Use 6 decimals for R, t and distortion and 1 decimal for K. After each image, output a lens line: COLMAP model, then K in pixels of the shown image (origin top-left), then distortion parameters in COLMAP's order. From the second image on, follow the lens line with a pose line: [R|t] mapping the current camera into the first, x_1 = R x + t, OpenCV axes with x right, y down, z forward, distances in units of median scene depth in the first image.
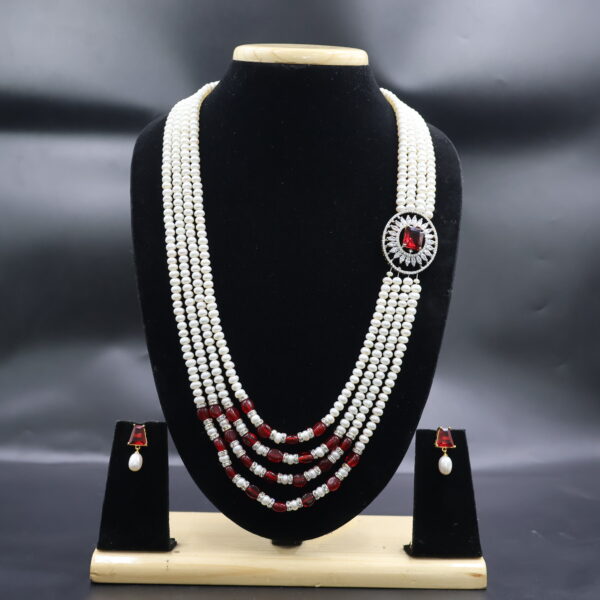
lens RADIAL K [[932.1, 0, 300.0], [0, 932.1, 300.0], [0, 0, 1]] dist [0.008053, -0.052510]
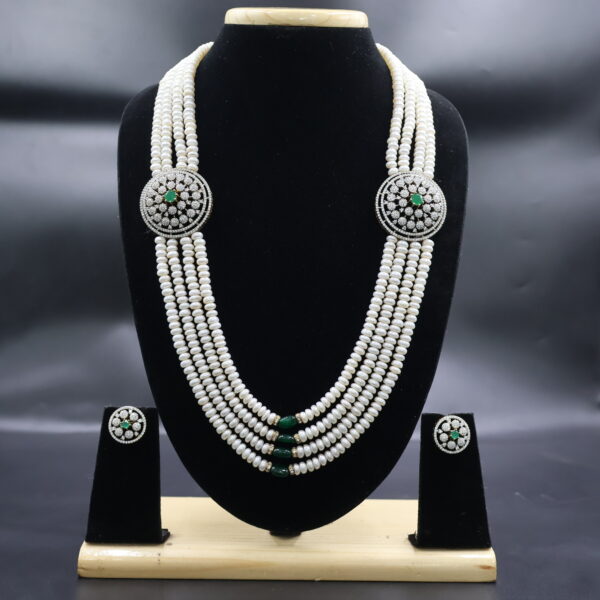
lens RADIAL K [[867.6, 0, 288.9], [0, 867.6, 306.0], [0, 0, 1]] dist [-0.004033, 0.017747]
pose [[0.999929, -0.007333, -0.009407, -0.000170], [0.007617, 0.999506, 0.030505, 0.001862], [0.009179, -0.030574, 0.999490, 0.122741]]
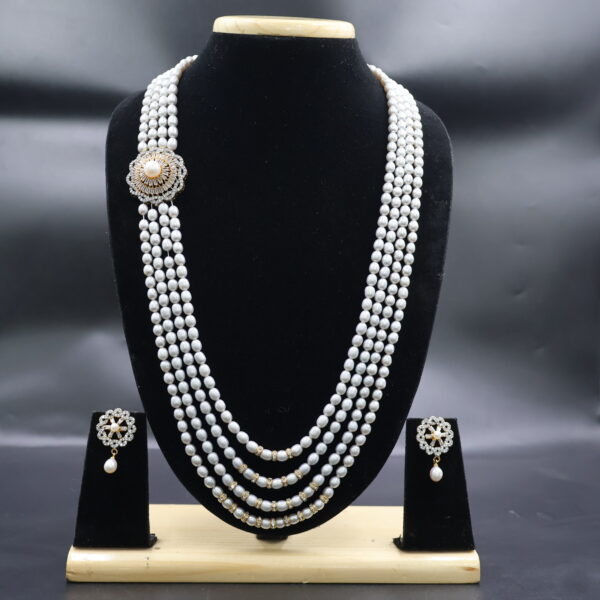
lens RADIAL K [[923.6, 0, 308.0], [0, 923.6, 301.7], [0, 0, 1]] dist [-0.004505, -0.072123]
pose [[0.999583, -0.003628, 0.028637, -0.003786], [0.003122, 0.999839, 0.017680, 0.001460], [-0.028696, -0.017583, 0.999434, 0.054704]]
